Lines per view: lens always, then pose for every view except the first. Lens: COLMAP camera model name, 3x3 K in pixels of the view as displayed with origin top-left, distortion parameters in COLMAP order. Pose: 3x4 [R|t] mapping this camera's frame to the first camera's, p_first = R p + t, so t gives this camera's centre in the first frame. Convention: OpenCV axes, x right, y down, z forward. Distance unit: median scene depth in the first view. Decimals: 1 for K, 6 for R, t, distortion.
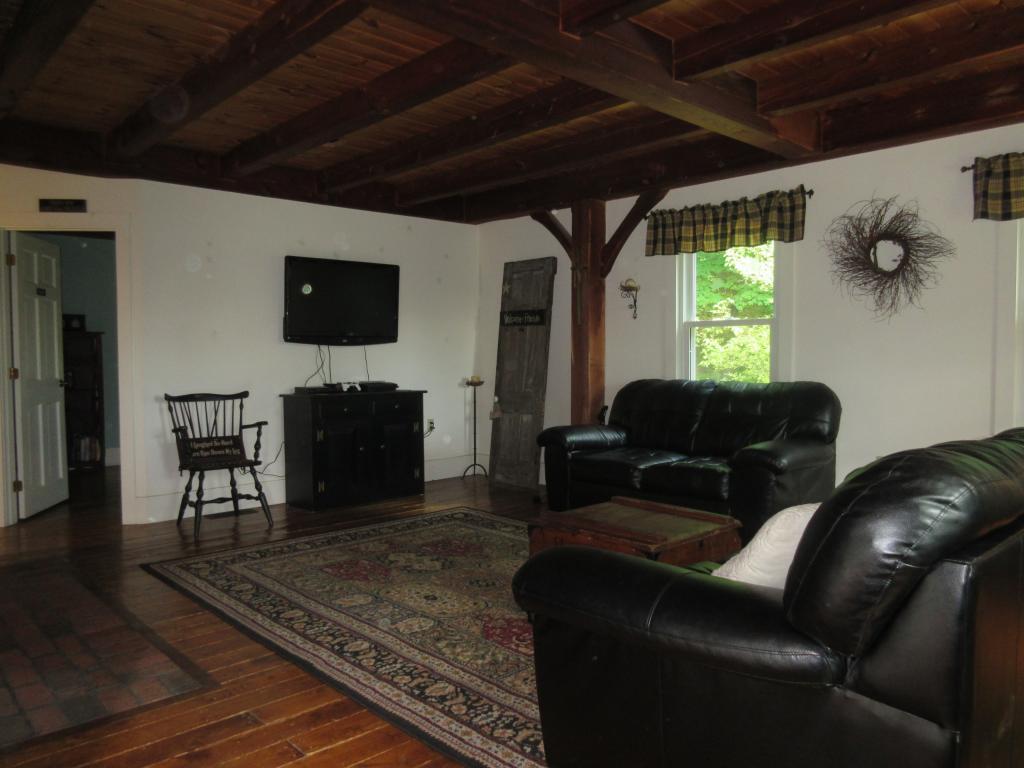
lens RADIAL K [[758.7, 0, 512.0], [0, 758.7, 384.0], [0, 0, 1]] dist [-0.008718, 0.003275]
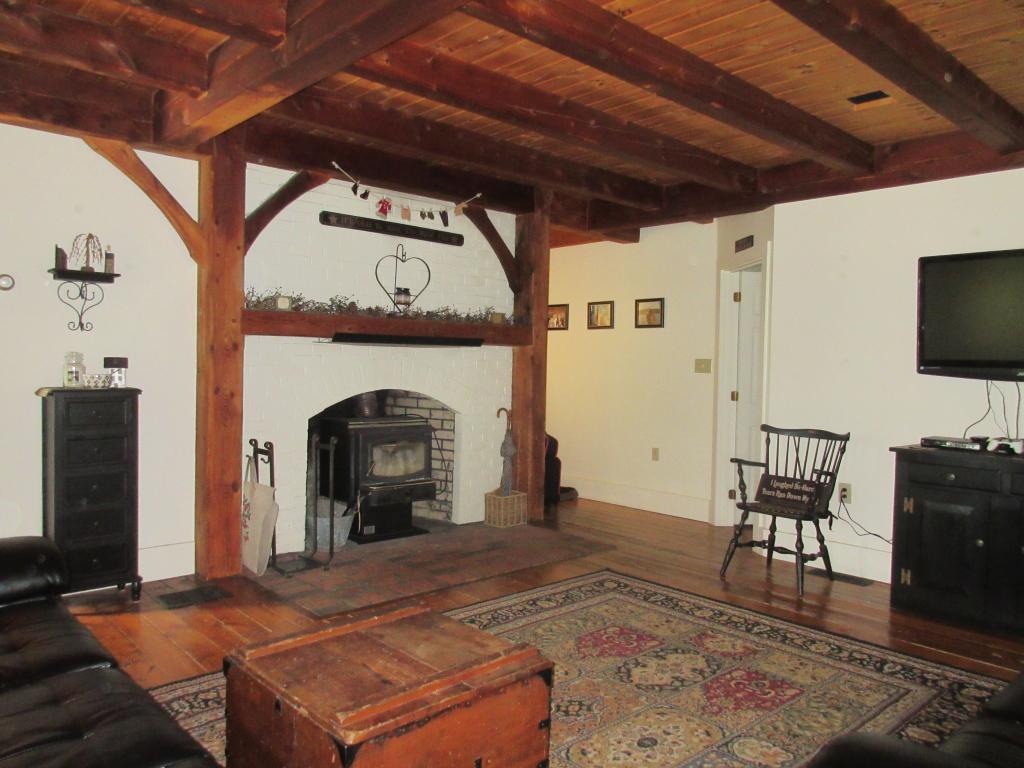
lens RADIAL K [[758.7, 0, 512.0], [0, 758.7, 384.0], [0, 0, 1]] dist [-0.008718, 0.003275]
pose [[-0.006621, 0.034937, -0.999368, 0.557130], [-0.061623, 0.997476, 0.035279, -0.058532], [0.998078, 0.061818, -0.004452, 0.756200]]
